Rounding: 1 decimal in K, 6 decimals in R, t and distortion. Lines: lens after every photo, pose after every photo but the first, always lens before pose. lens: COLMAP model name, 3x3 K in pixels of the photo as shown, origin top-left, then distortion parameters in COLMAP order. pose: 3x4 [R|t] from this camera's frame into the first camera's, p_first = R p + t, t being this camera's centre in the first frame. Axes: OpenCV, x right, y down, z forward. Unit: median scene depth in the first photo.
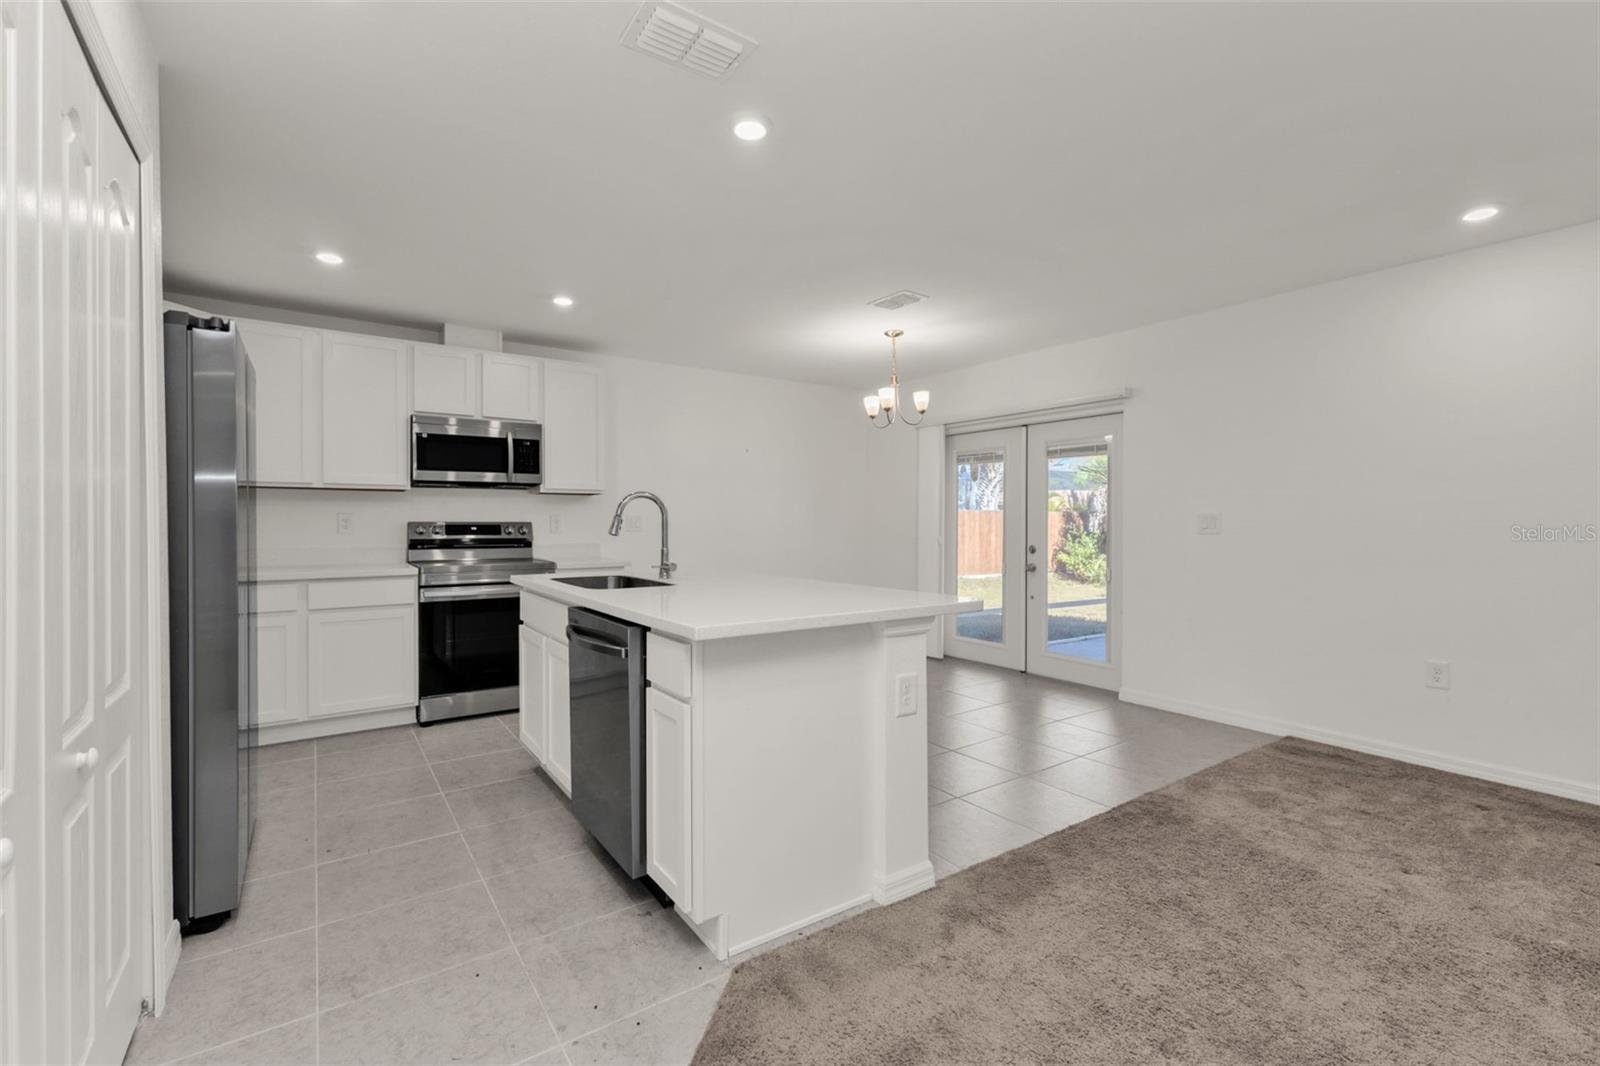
lens RADIAL K [[689.3, 0, 805.3], [0, 689.3, 528.7], [0, 0, 1]] dist [0.011244, -0.000878]
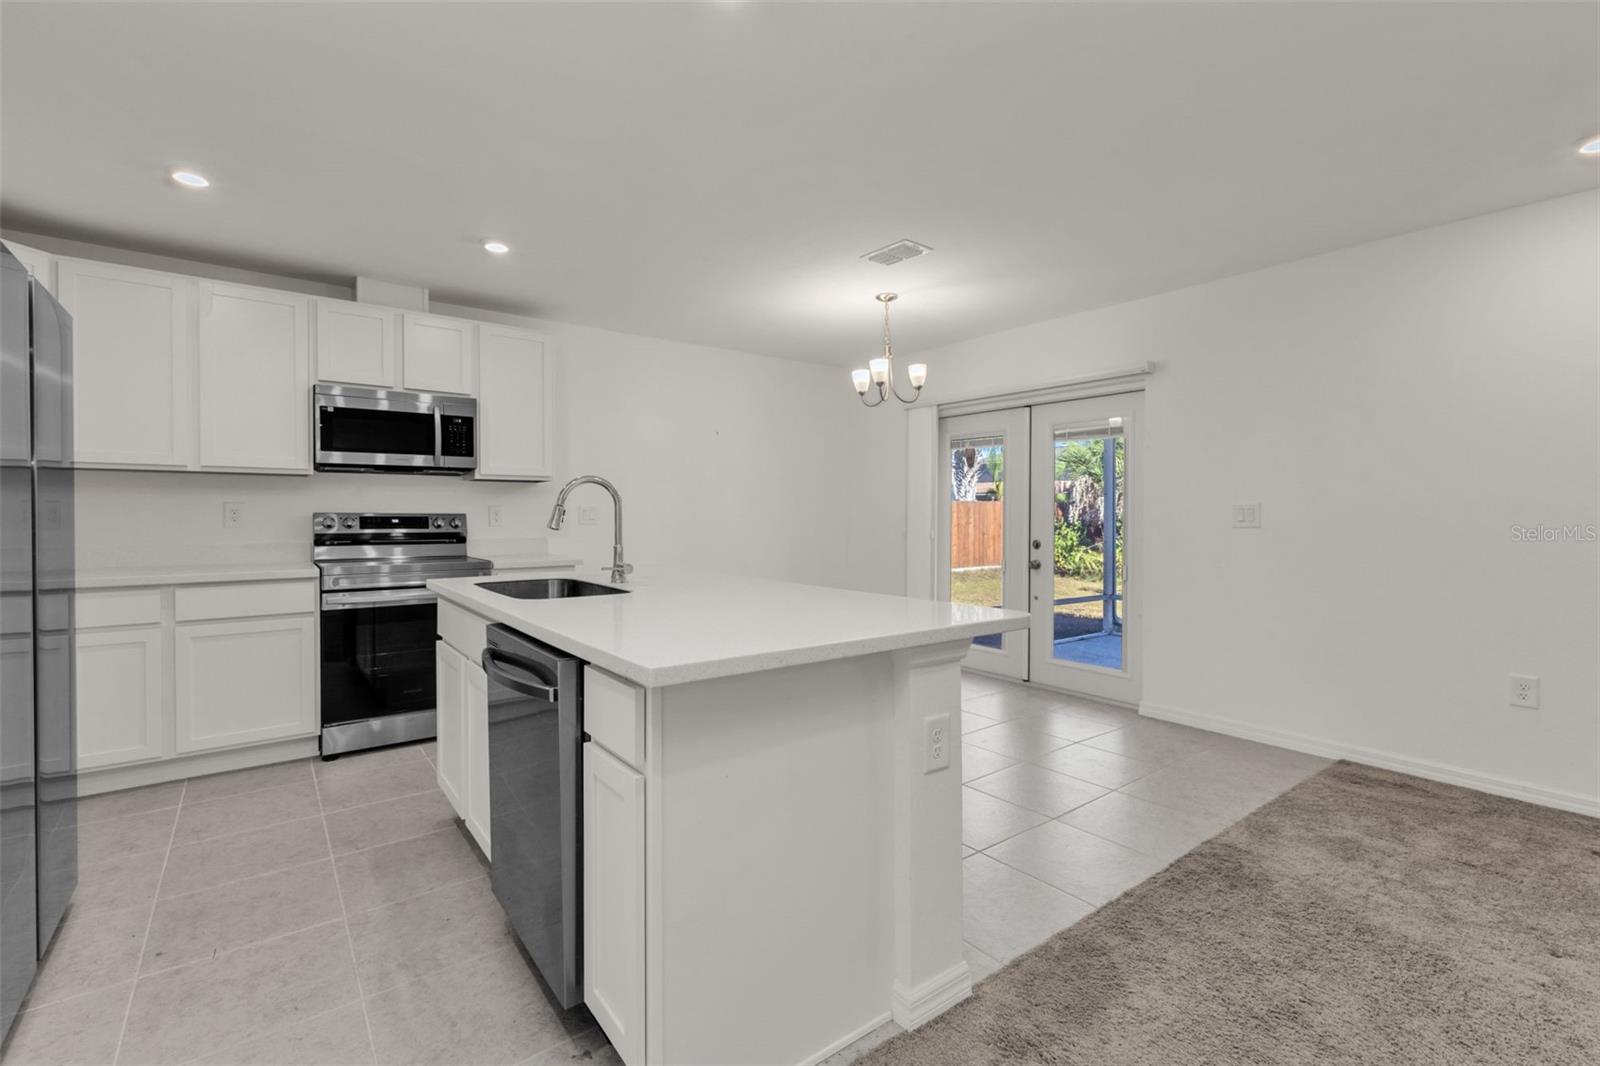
lens RADIAL K [[704.3, 0, 804.1], [0, 704.3, 521.0], [0, 0, 1]] dist [0.010345, -0.000404]
pose [[0.999104, 0.000108, 0.042315, -0.015264], [-0.000182, 0.999998, 0.001753, -0.001864], [-0.042315, -0.001759, 0.999103, 0.122066]]
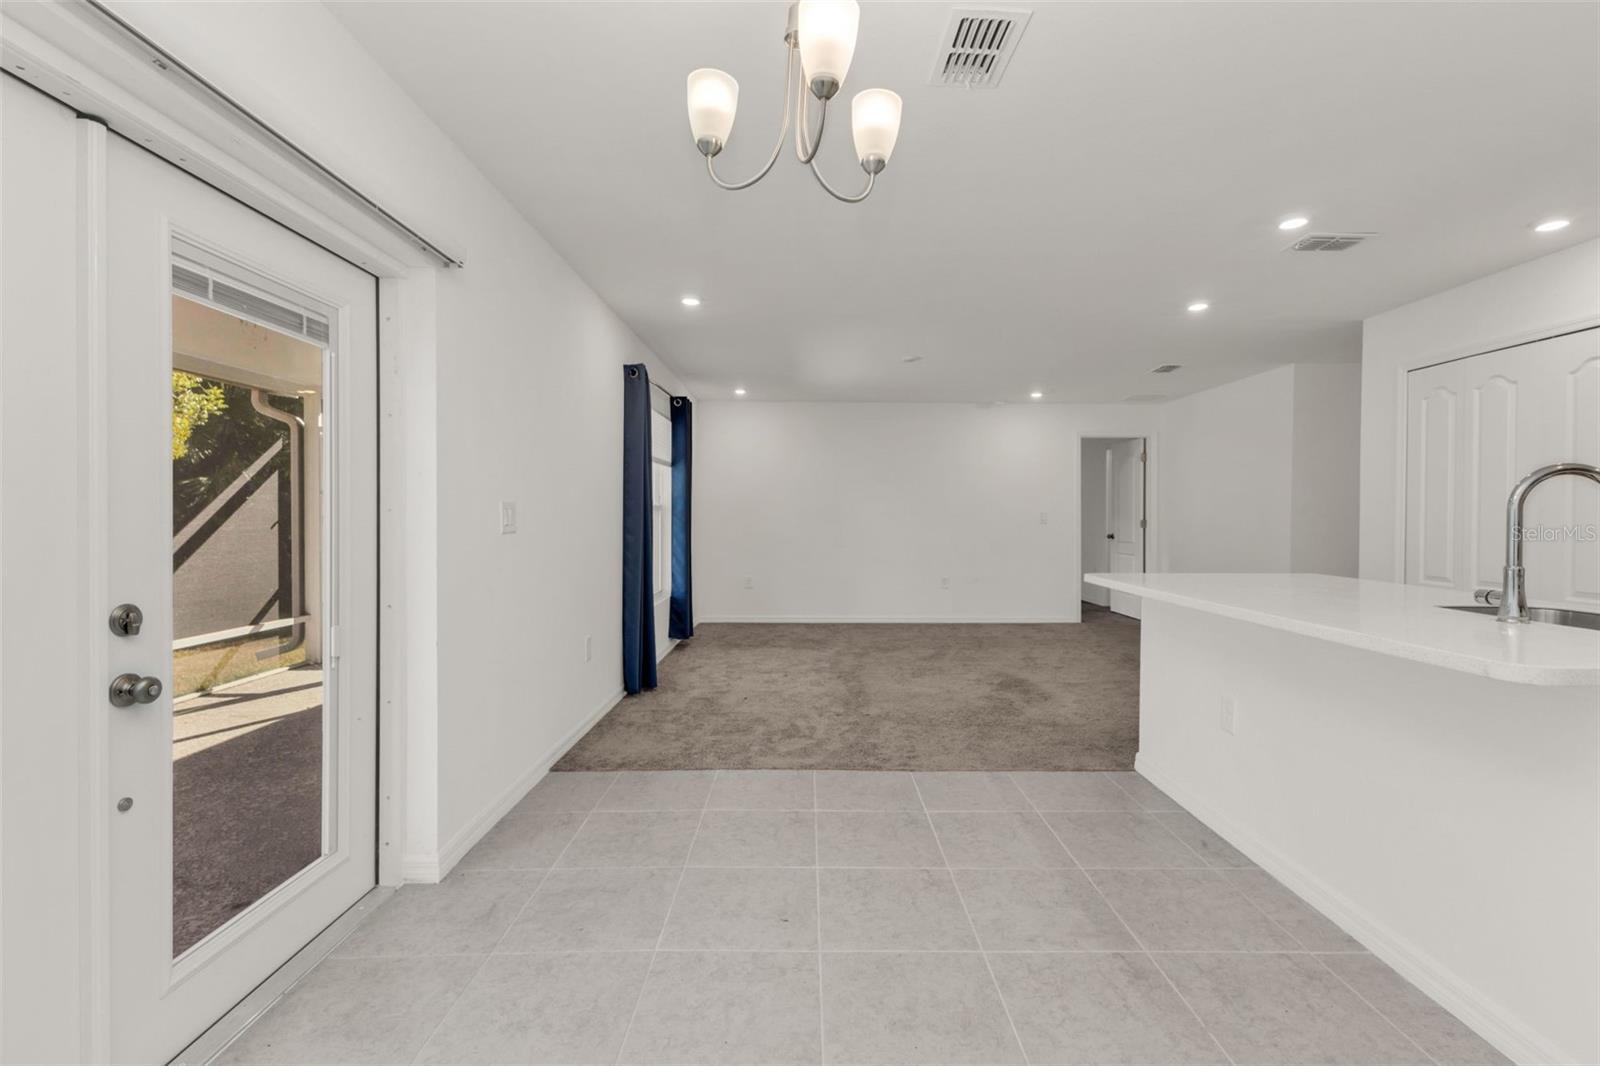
lens RADIAL K [[705.6, 0, 825.9], [0, 705.6, 519.5], [0, 0, 1]] dist [0.002700, -0.000018]
pose [[-0.832638, -0.006685, 0.553777, -0.046289], [0.001482, 0.999897, 0.014298, -0.014207], [-0.553816, 0.012726, -0.832542, 1.349607]]
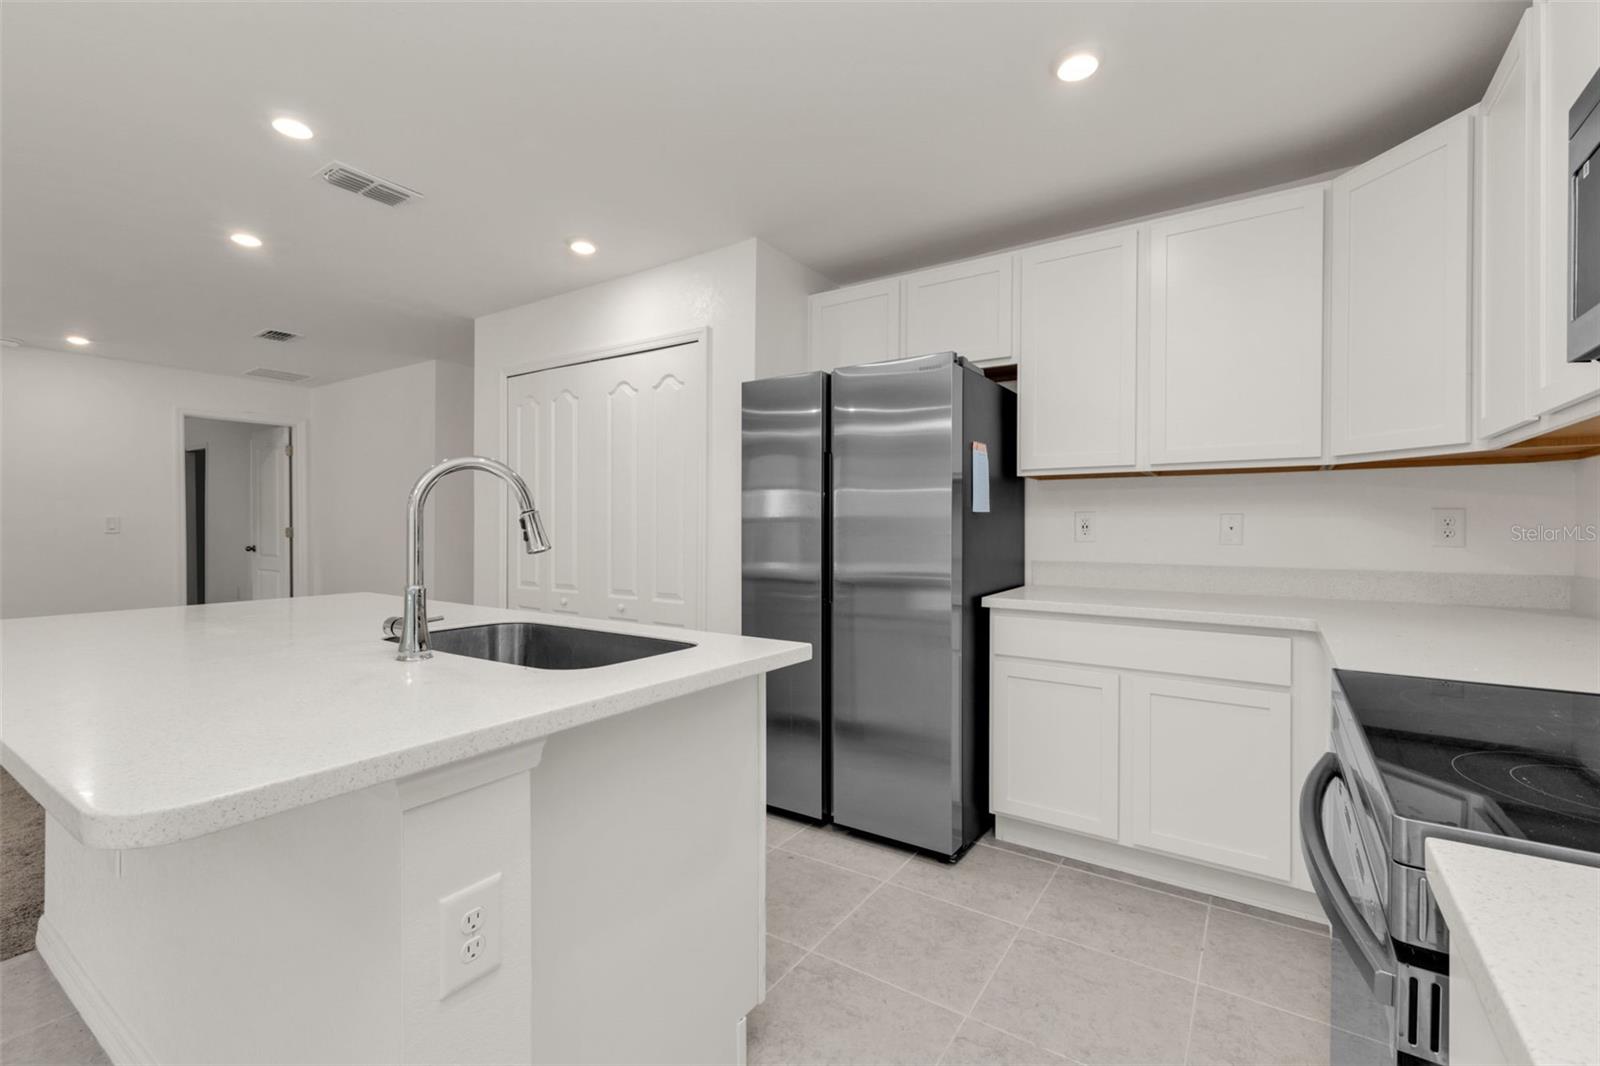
lens RADIAL K [[682.3, 0, 820.5], [0, 682.3, 528.2], [0, 0, 1]] dist [0.008307, -0.000053]
pose [[-0.922444, -0.000464, -0.386131, -0.207120], [-0.006242, 0.999887, 0.013712, -0.011250], [0.386081, 0.015059, -0.922342, 1.127746]]
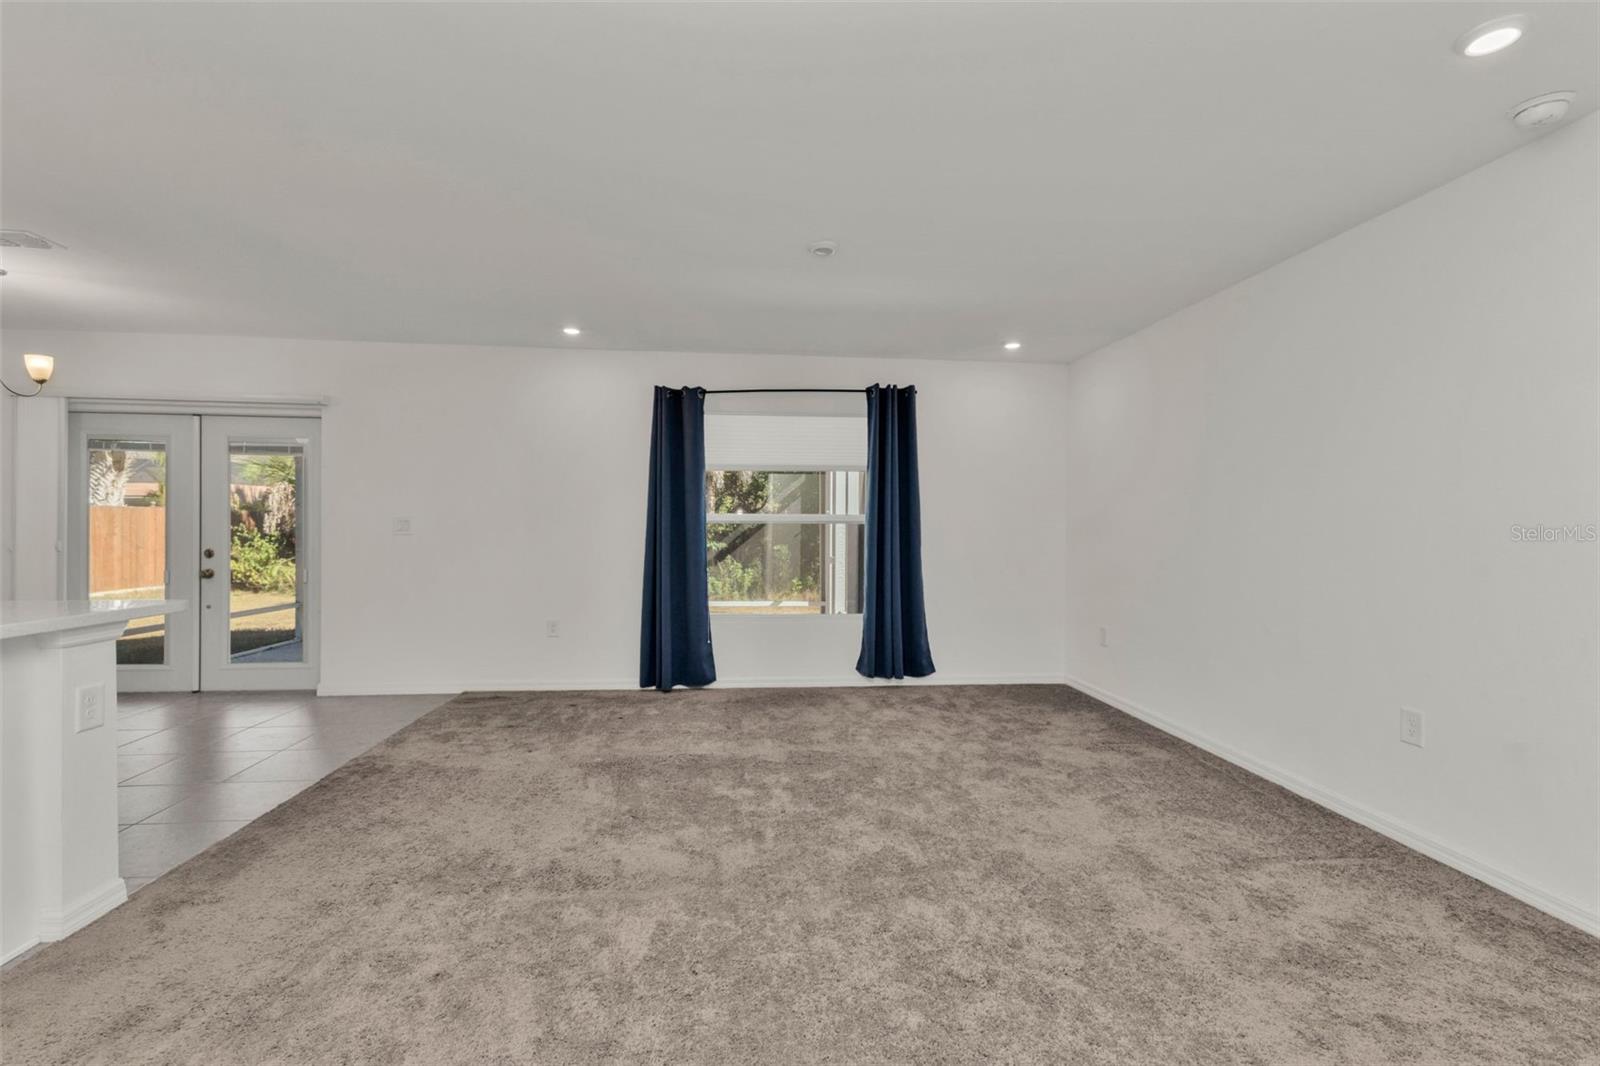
lens RADIAL K [[693.7, 0, 800.0], [0, 693.7, 533.0], [0, 0, 1]] dist [0.000689, -0.000316]
pose [[0.494535, -0.003455, 0.869151, -0.099023], [-0.000081, 0.999992, 0.004021, -0.000350], [-0.869158, -0.002059, 0.494531, -0.154765]]
